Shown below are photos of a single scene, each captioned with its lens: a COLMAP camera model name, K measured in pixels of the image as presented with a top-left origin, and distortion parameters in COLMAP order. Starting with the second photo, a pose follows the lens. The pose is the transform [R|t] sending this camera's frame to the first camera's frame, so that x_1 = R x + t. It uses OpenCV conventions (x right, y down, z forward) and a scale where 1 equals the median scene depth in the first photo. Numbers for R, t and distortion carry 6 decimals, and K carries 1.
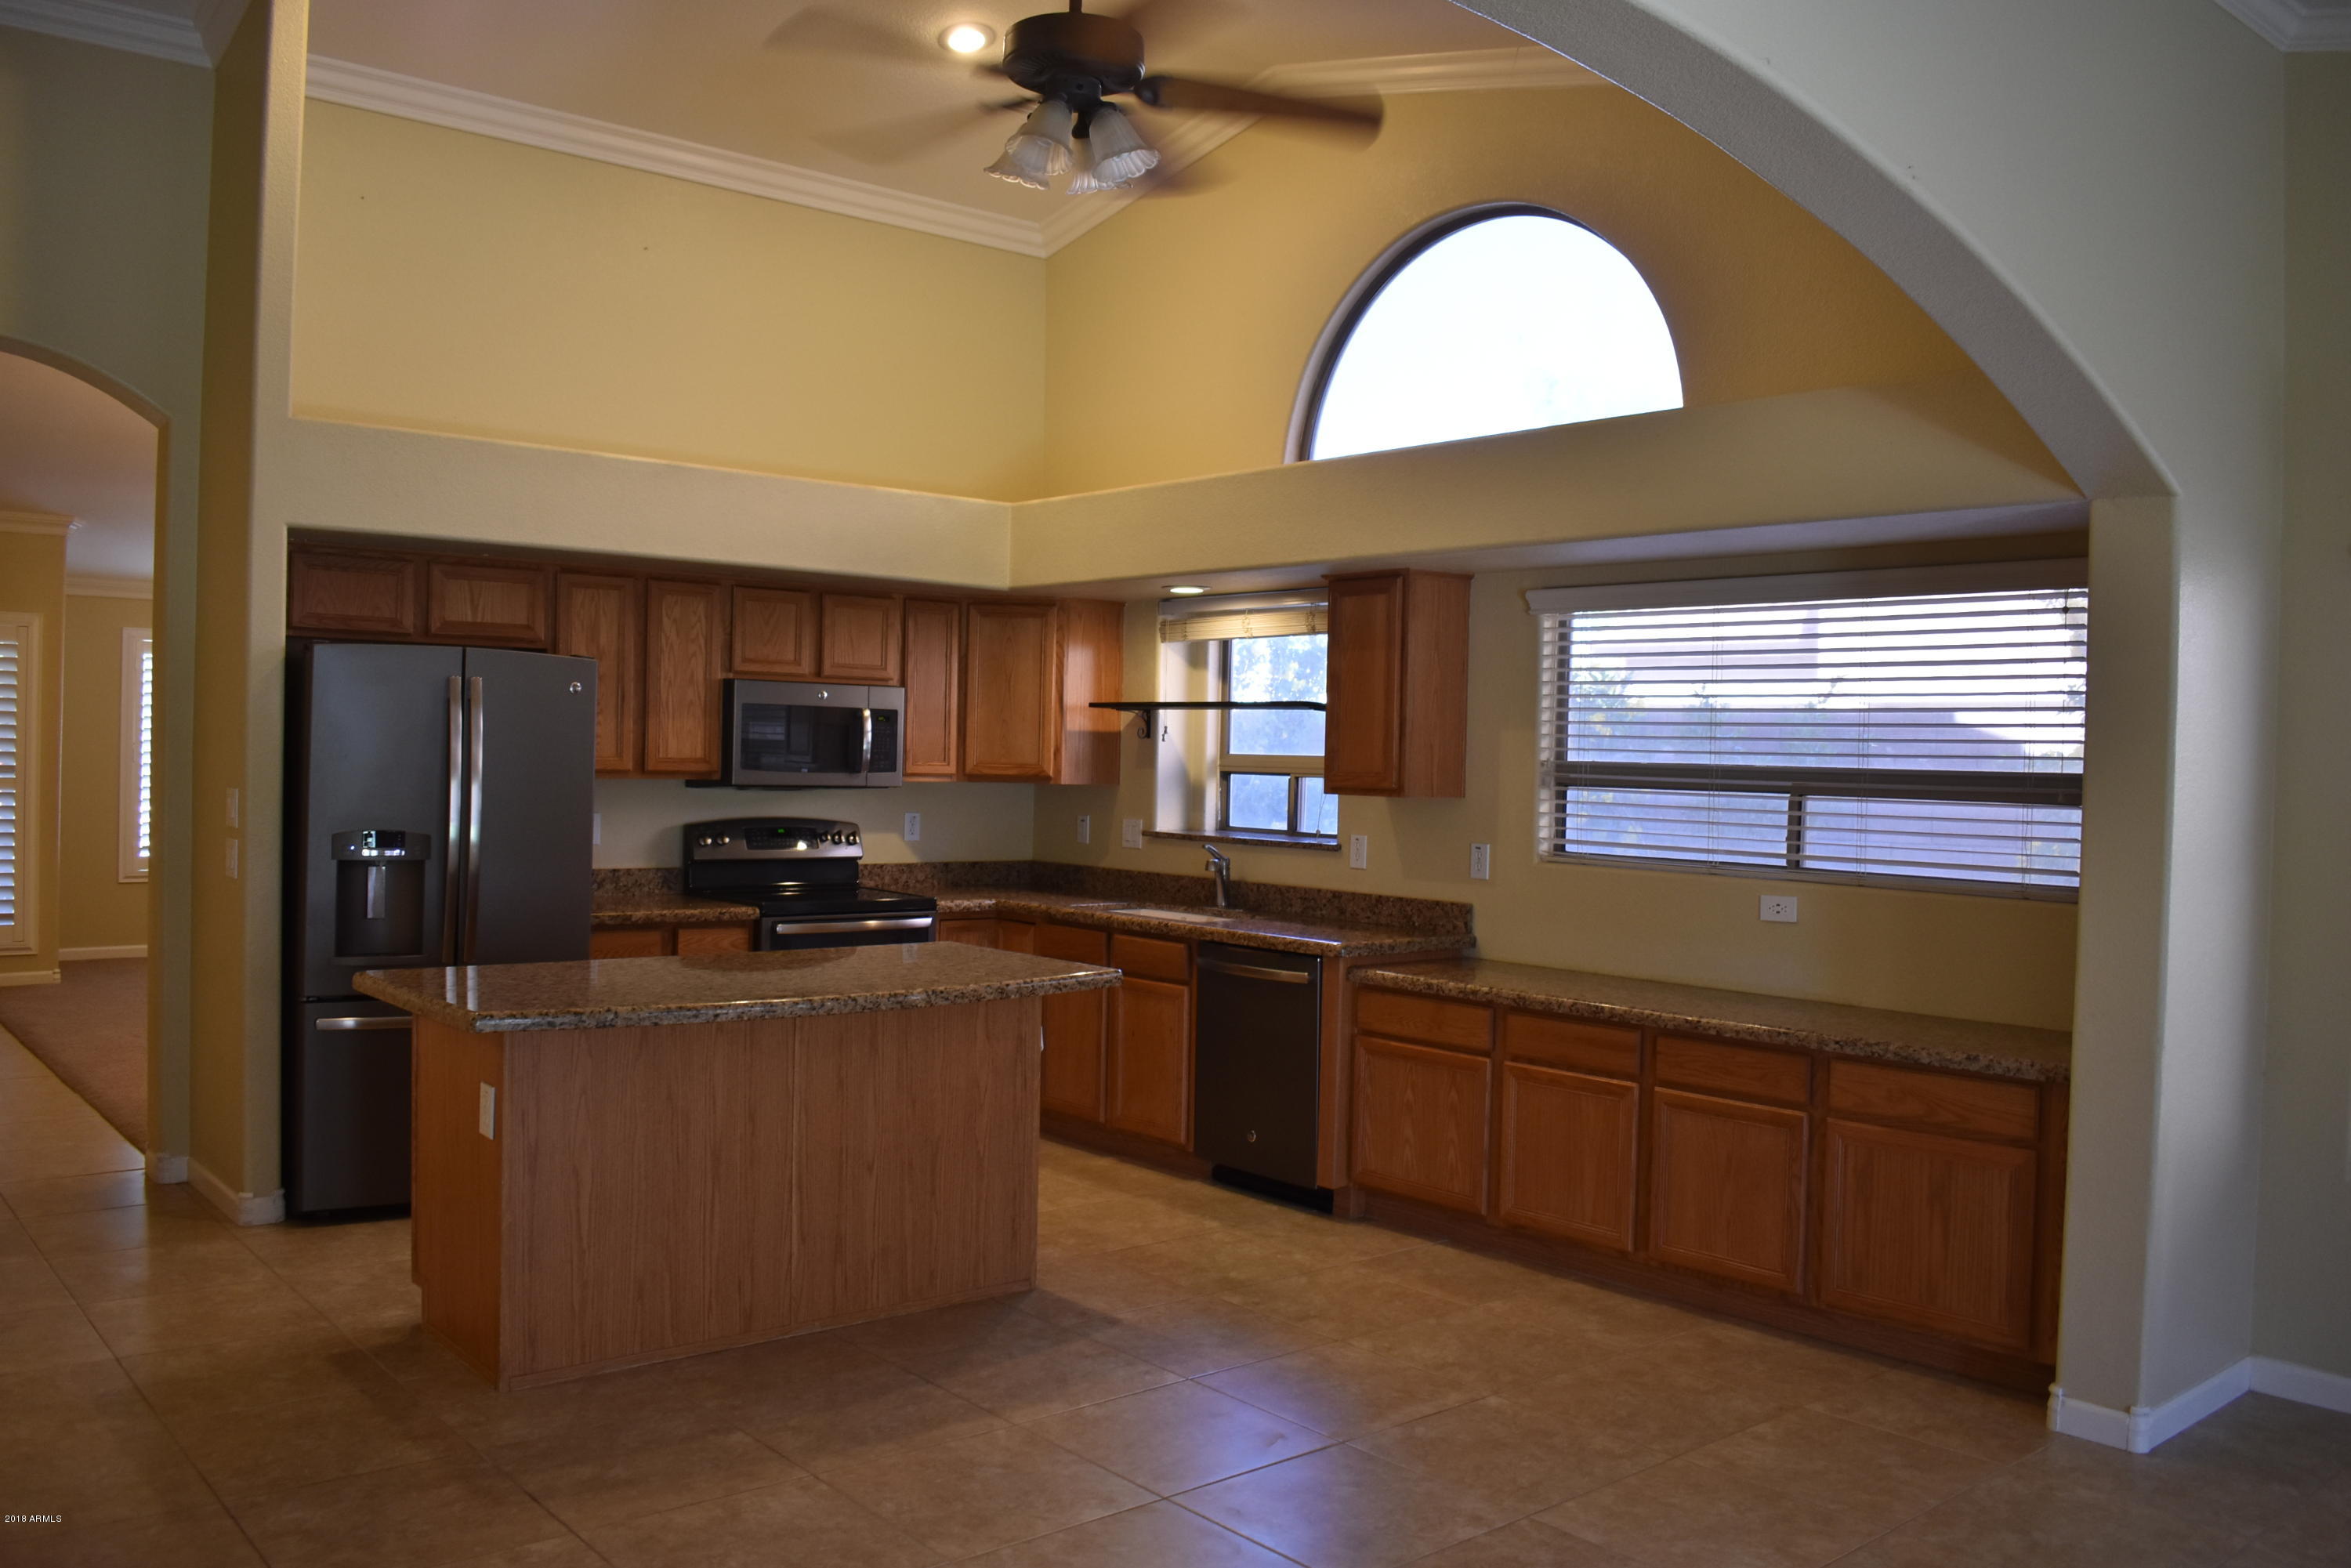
lens RADIAL K [[1852.9, 0, 1173.9], [0, 1852.9, 780.9], [0, 0, 1]] dist [-0.090493, -0.000308]
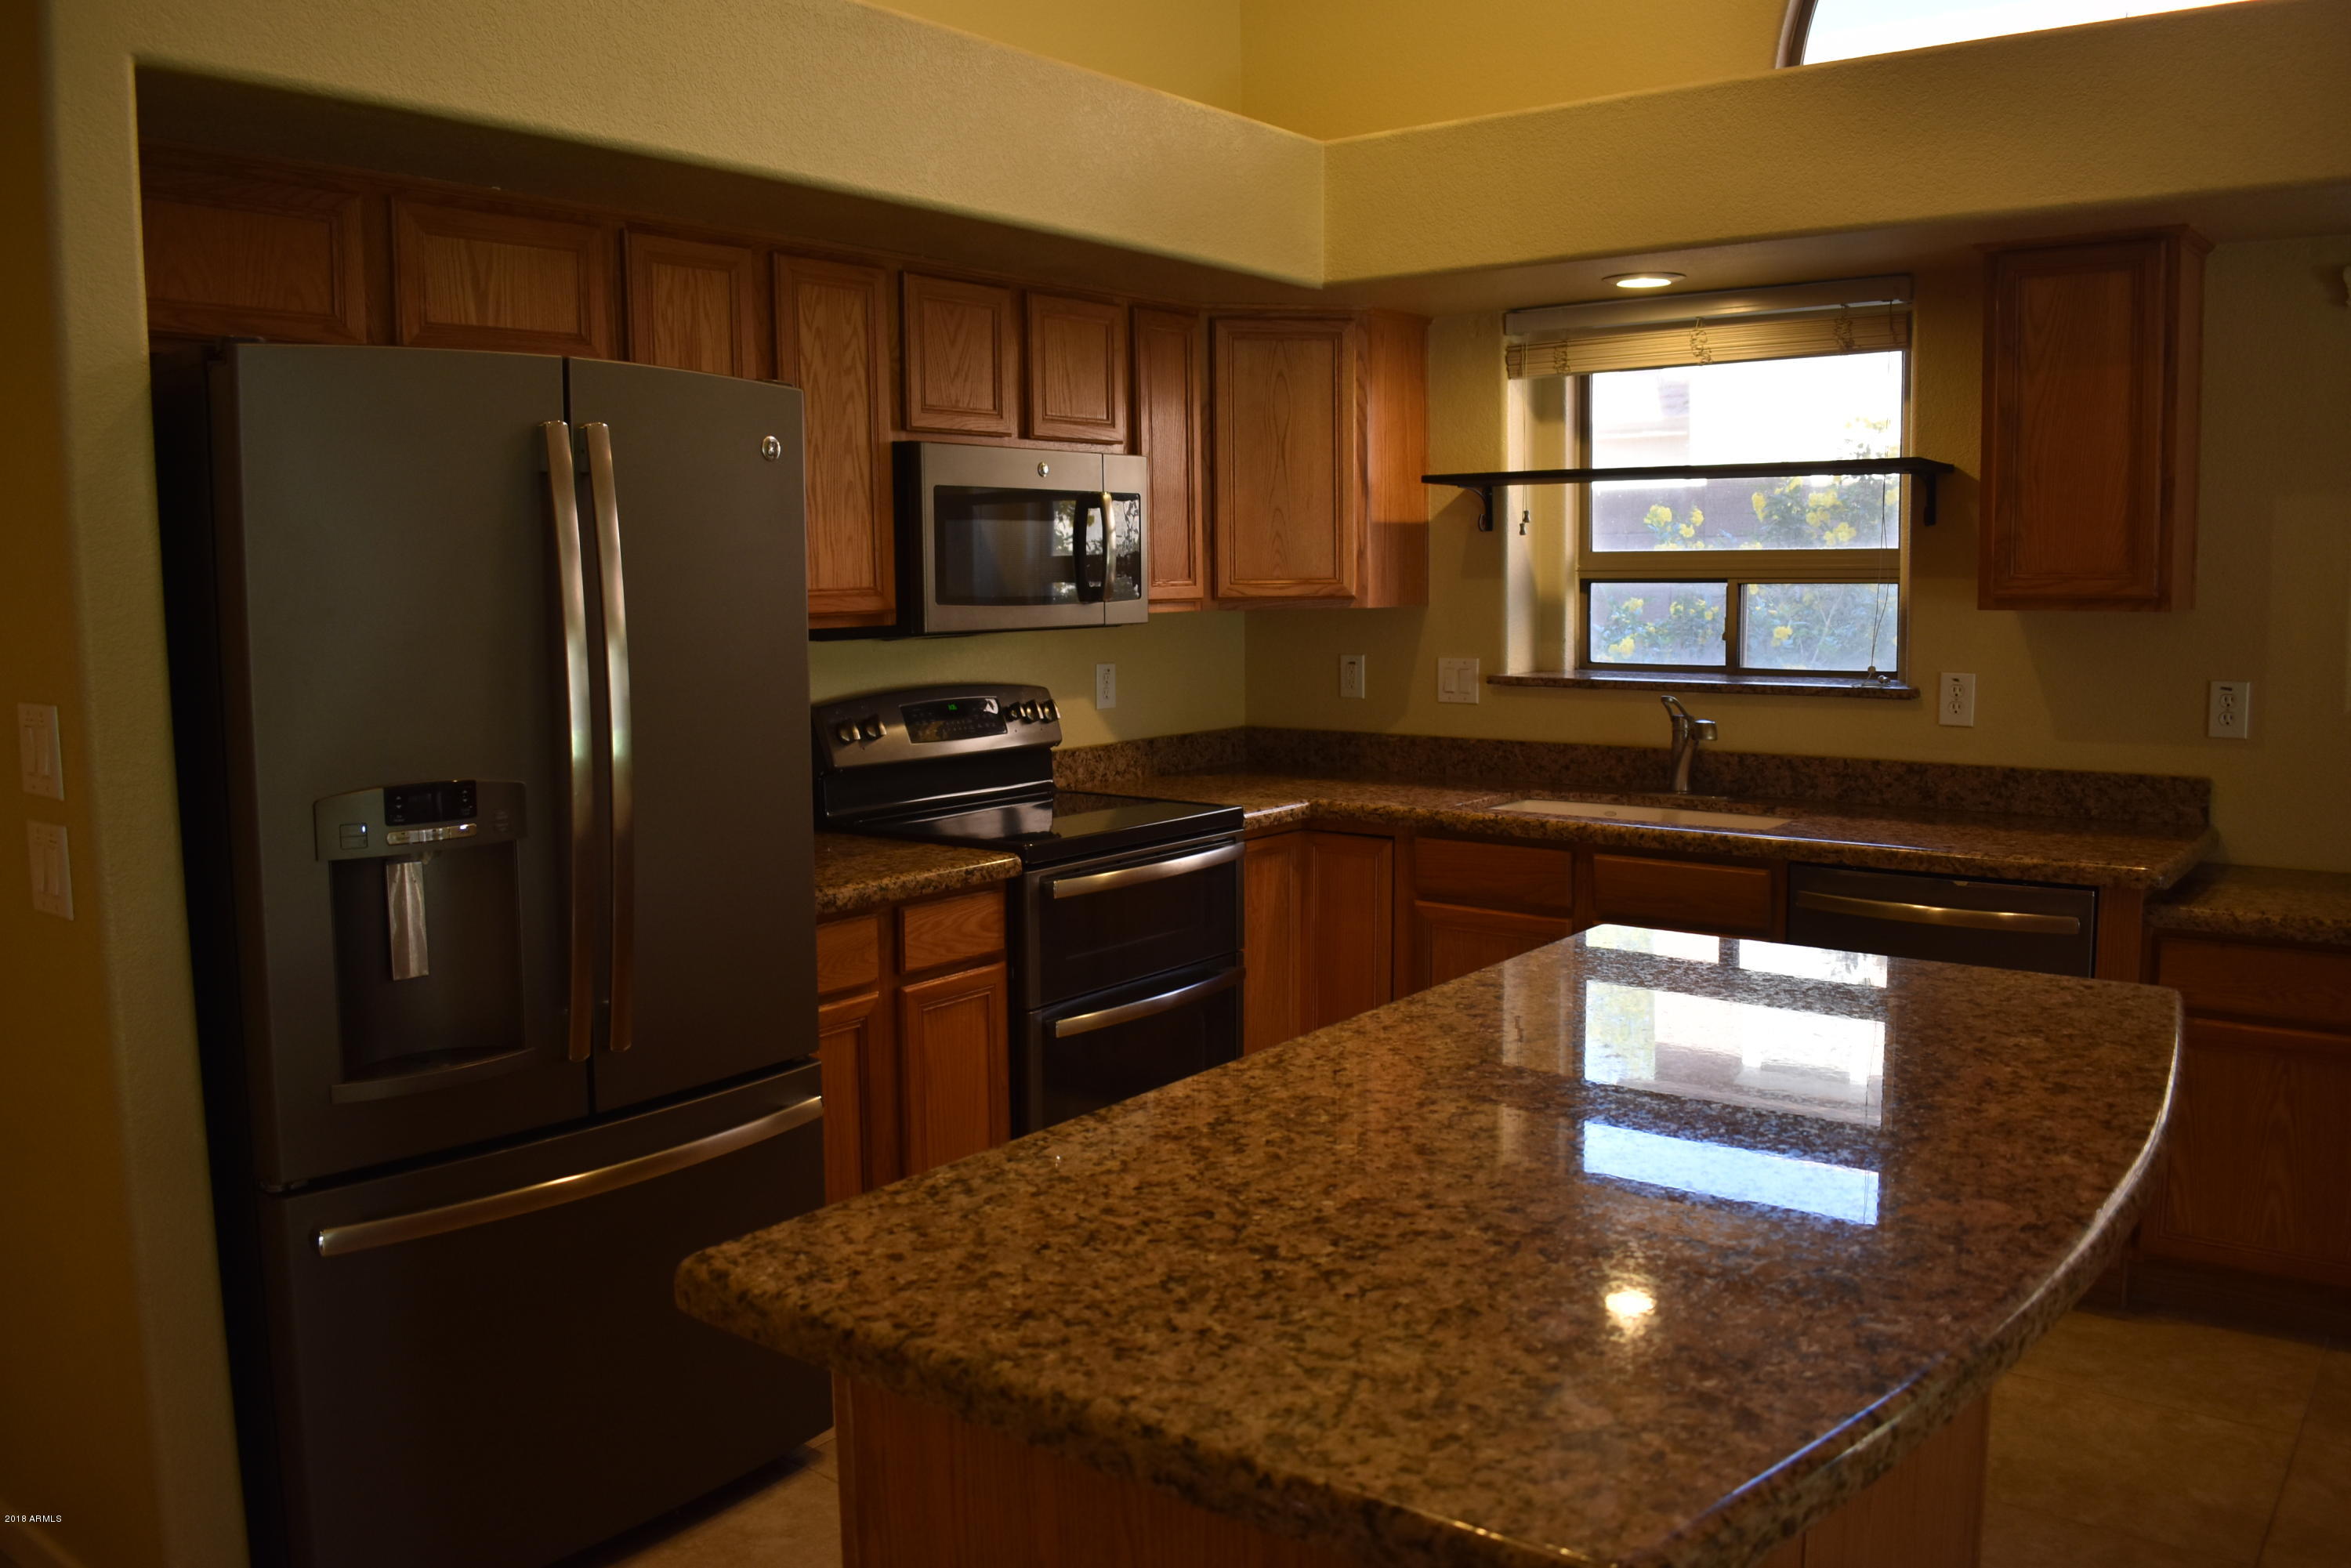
lens RADIAL K [[1852.9, 0, 1177.0], [0, 1852.9, 778.1], [0, 0, 1]] dist [-0.090493, -0.000308]
pose [[0.978325, -0.058657, 0.198594, -0.277812], [0.038404, 0.993800, 0.104343, -0.009703], [-0.203483, -0.094455, 0.974512, 0.436188]]
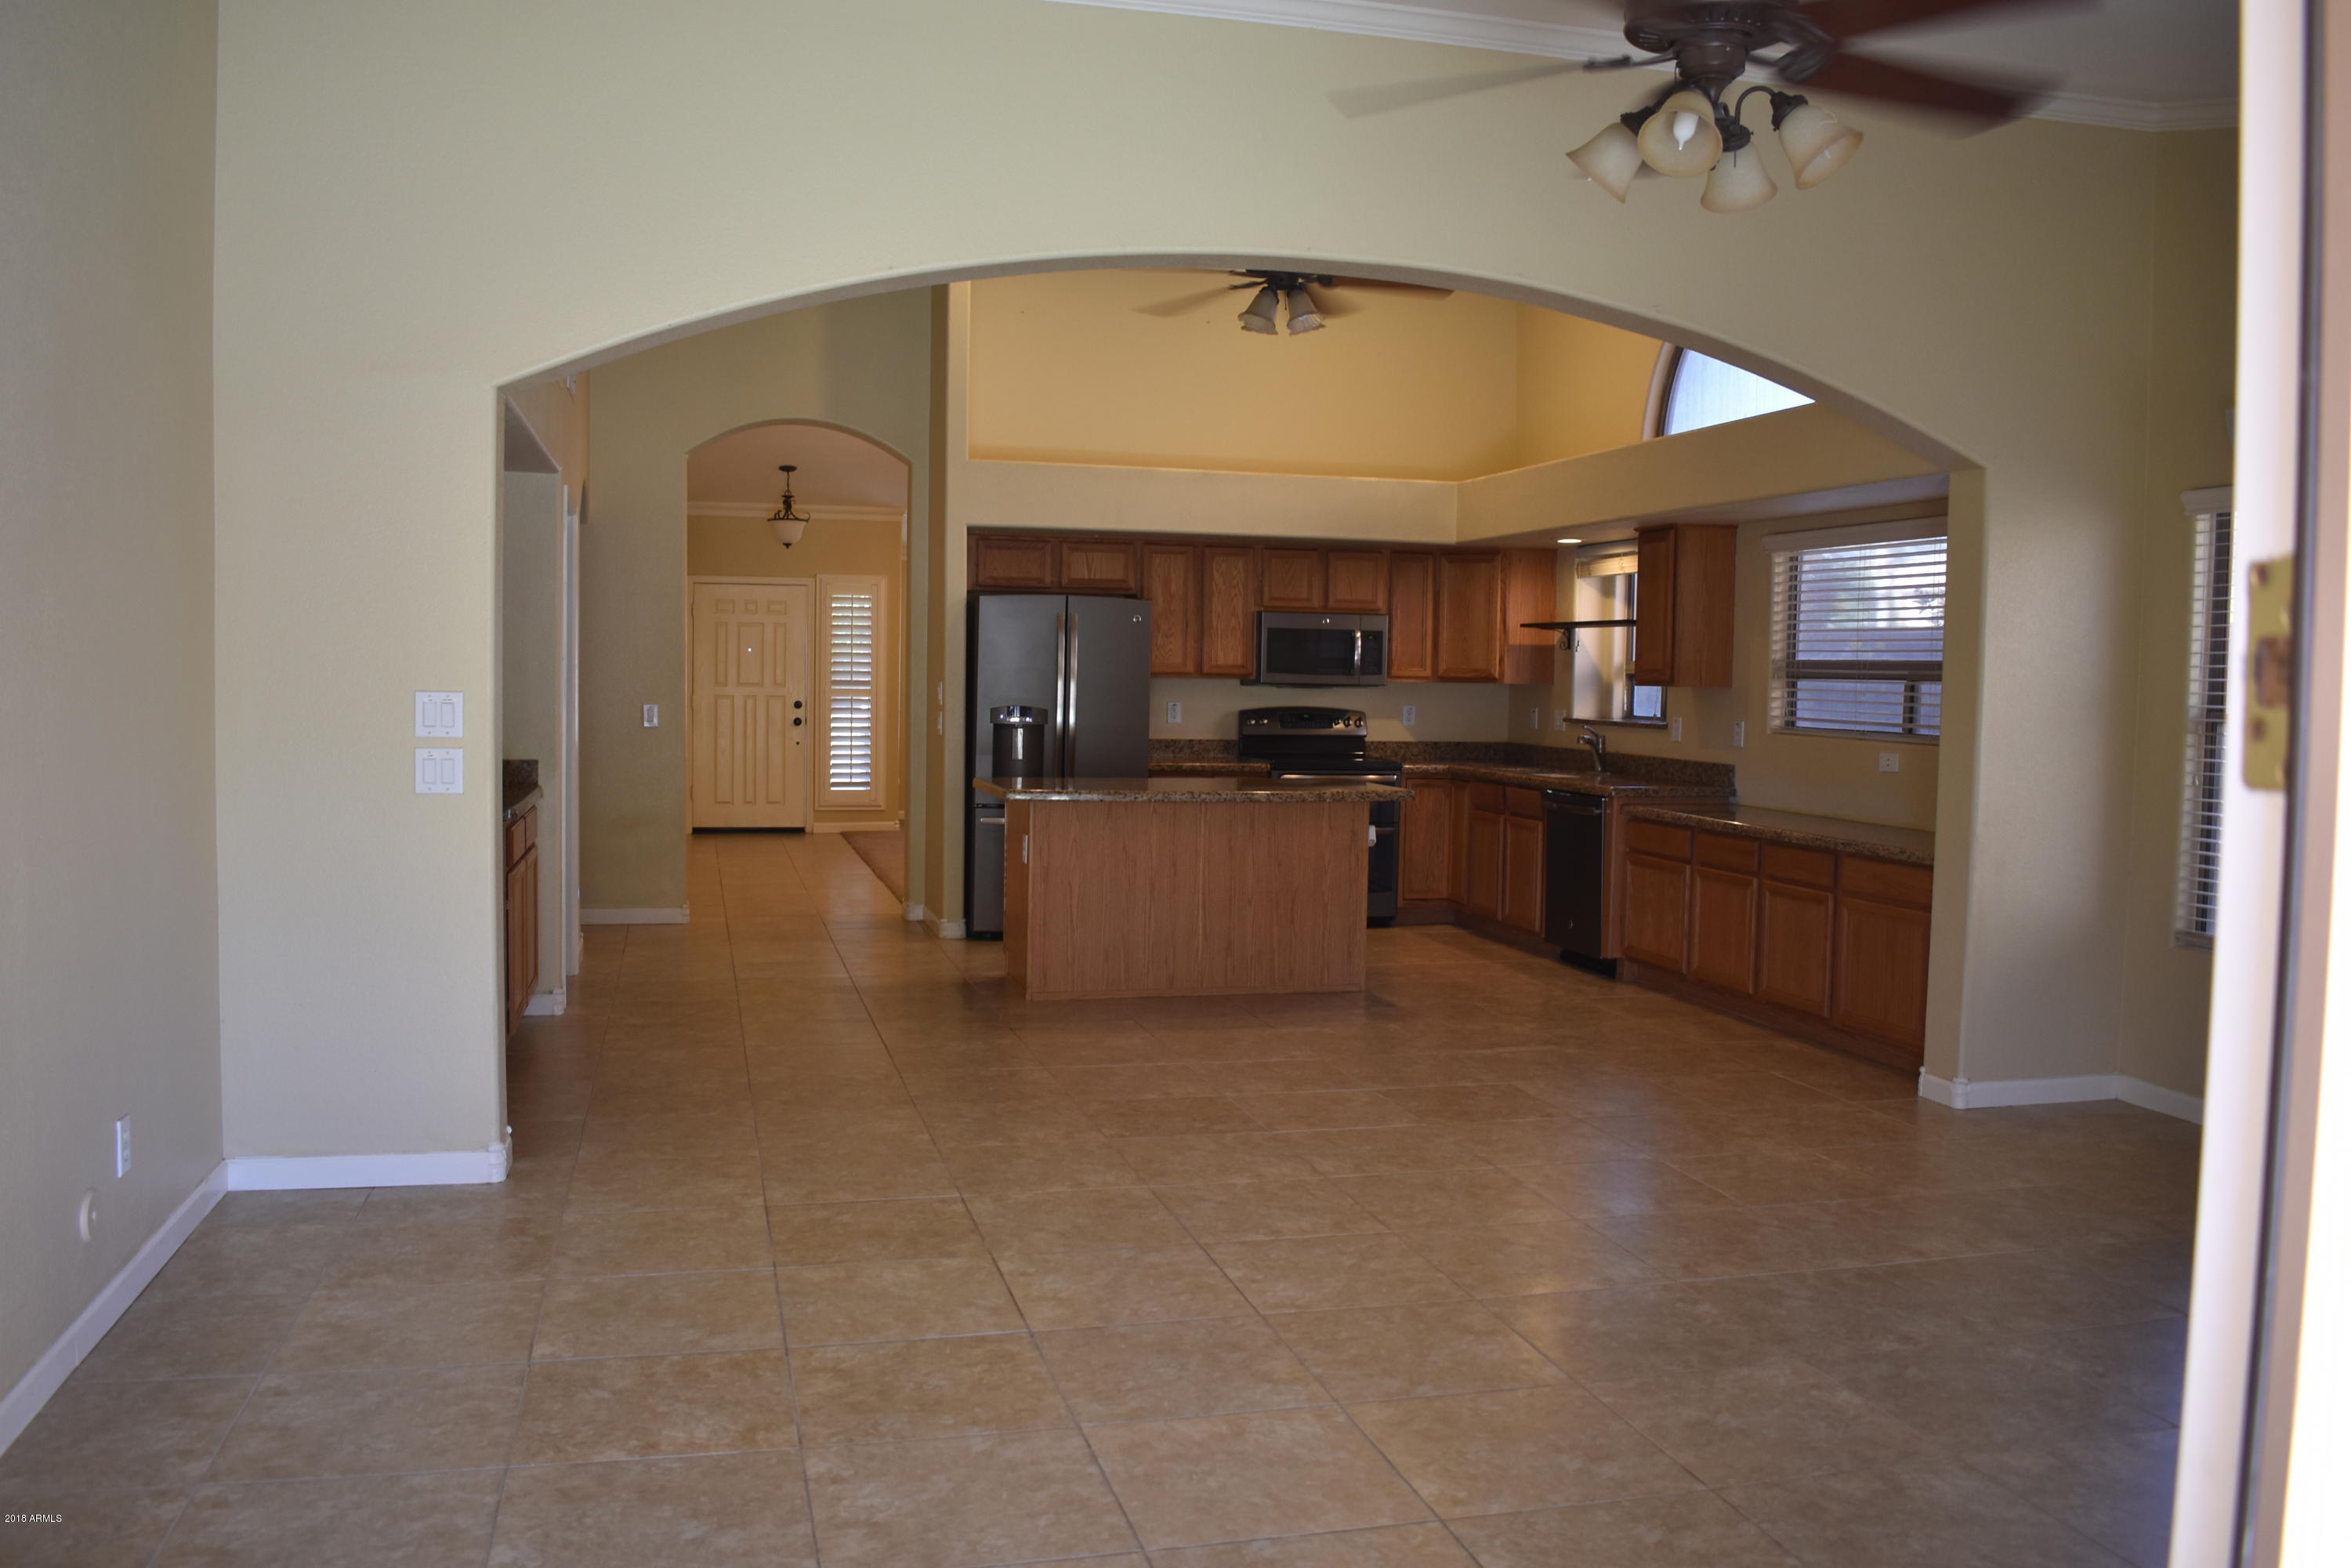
lens RADIAL K [[1852.9, 0, 1181.7], [0, 1852.9, 774.4], [0, 0, 1]] dist [-0.090493, -0.000308]
pose [[0.900512, 0.016009, -0.434536, 0.353113], [-0.001742, 0.999447, 0.033210, 0.026499], [0.434827, -0.029149, 0.900042, -0.375416]]
